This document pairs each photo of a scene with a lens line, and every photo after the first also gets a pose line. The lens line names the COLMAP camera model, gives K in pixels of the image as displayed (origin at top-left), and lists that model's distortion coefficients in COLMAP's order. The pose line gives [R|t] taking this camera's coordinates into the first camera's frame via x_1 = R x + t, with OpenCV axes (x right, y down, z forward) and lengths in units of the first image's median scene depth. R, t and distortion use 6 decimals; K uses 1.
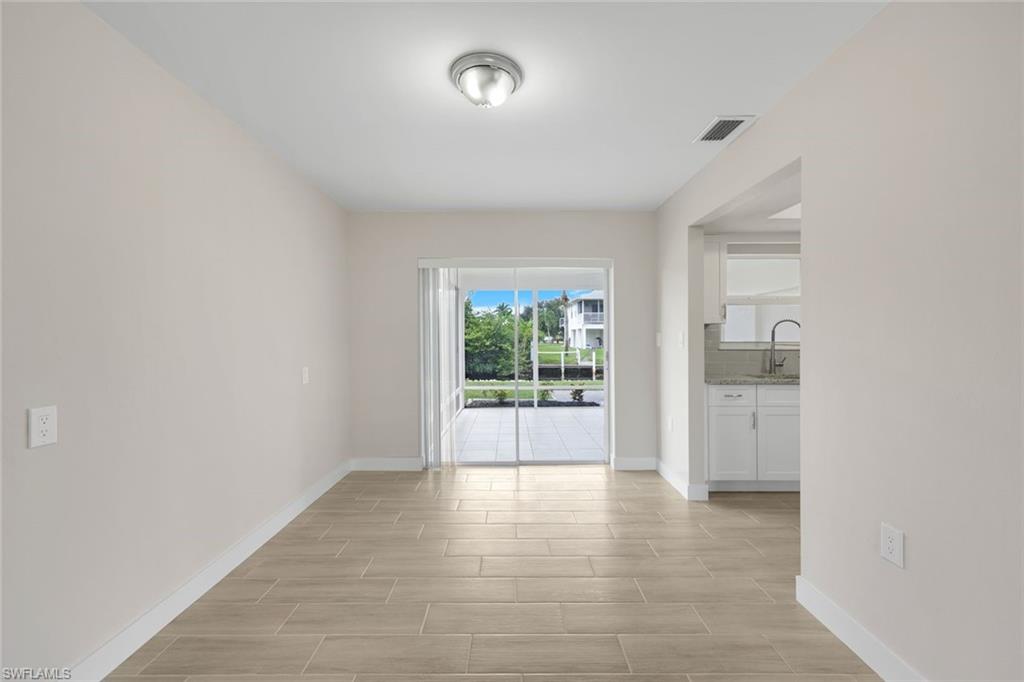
lens RADIAL K [[416.8, 0, 510.4], [0, 416.8, 339.8], [0, 0, 1]] dist [-0.000032, -0.000415]
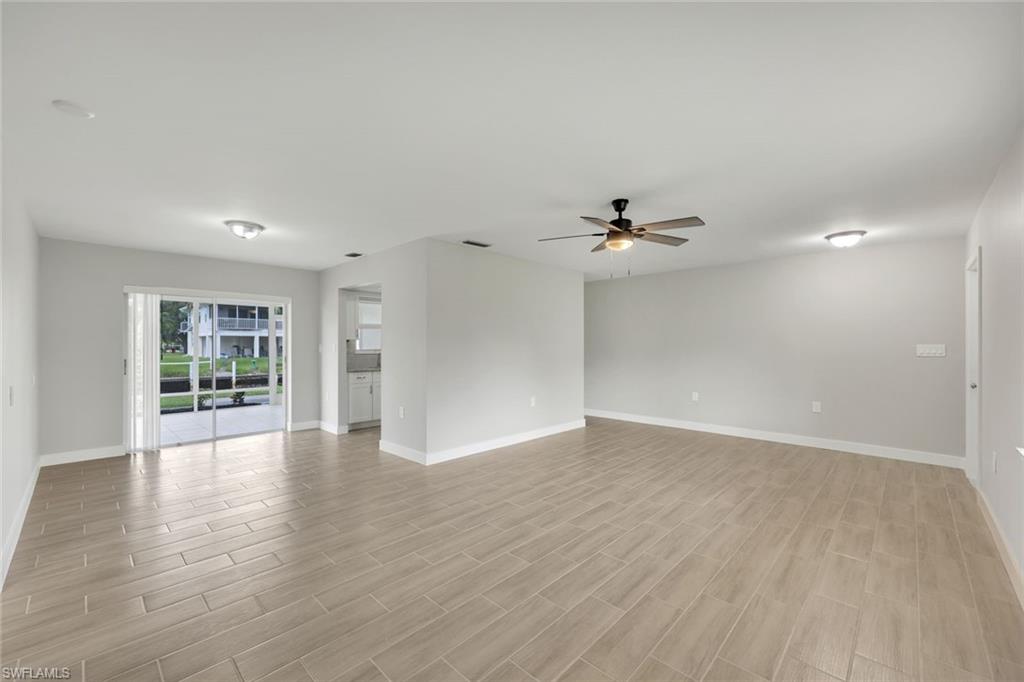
lens RADIAL K [[416.8, 0, 510.4], [0, 416.8, 339.8], [0, 0, 1]] dist [-0.000032, -0.000415]
pose [[0.695333, 0.010567, 0.718610, -0.310426], [0.003053, 0.999839, -0.017656, -0.003944], [-0.718681, 0.014471, 0.695189, -0.700362]]
